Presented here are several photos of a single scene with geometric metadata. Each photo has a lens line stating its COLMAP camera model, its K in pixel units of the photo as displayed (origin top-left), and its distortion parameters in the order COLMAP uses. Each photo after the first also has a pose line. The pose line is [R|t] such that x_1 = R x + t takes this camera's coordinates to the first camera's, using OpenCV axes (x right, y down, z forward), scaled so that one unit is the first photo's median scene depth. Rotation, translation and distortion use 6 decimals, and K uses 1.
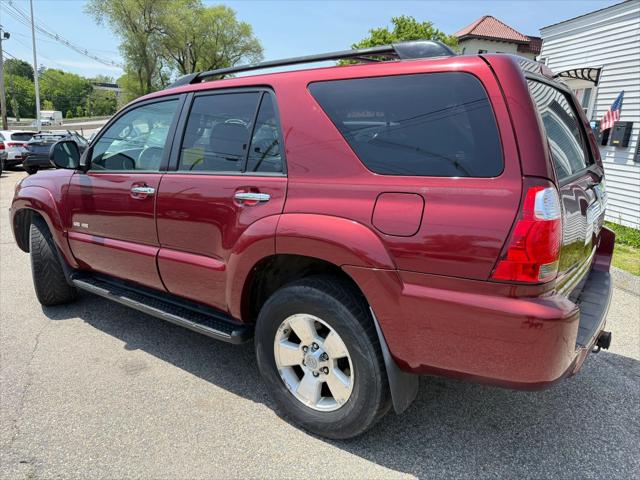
lens RADIAL K [[451.3, 0, 326.6], [0, 451.3, 244.6], [0, 0, 1]] dist [0.023360, -0.022083]
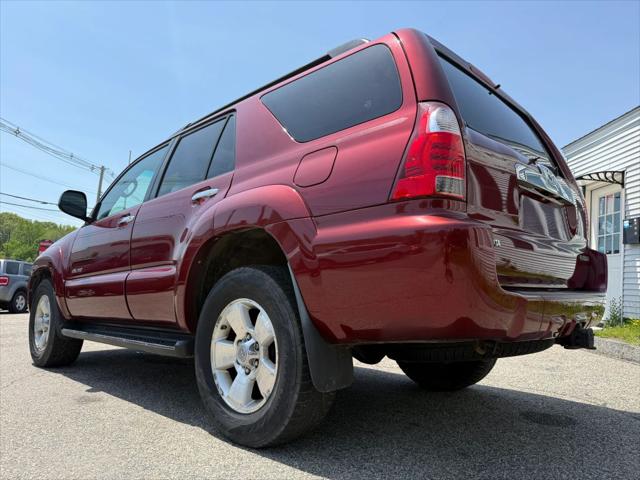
lens RADIAL K [[466.7, 0, 317.9], [0, 466.7, 238.7], [0, 0, 1]] dist [-0.007293, -0.009785]
pose [[0.989418, -0.014887, -0.144329, 0.249302], [-0.037125, 0.935636, -0.351009, 0.357490], [0.140265, 0.352653, 0.925182, 0.074548]]
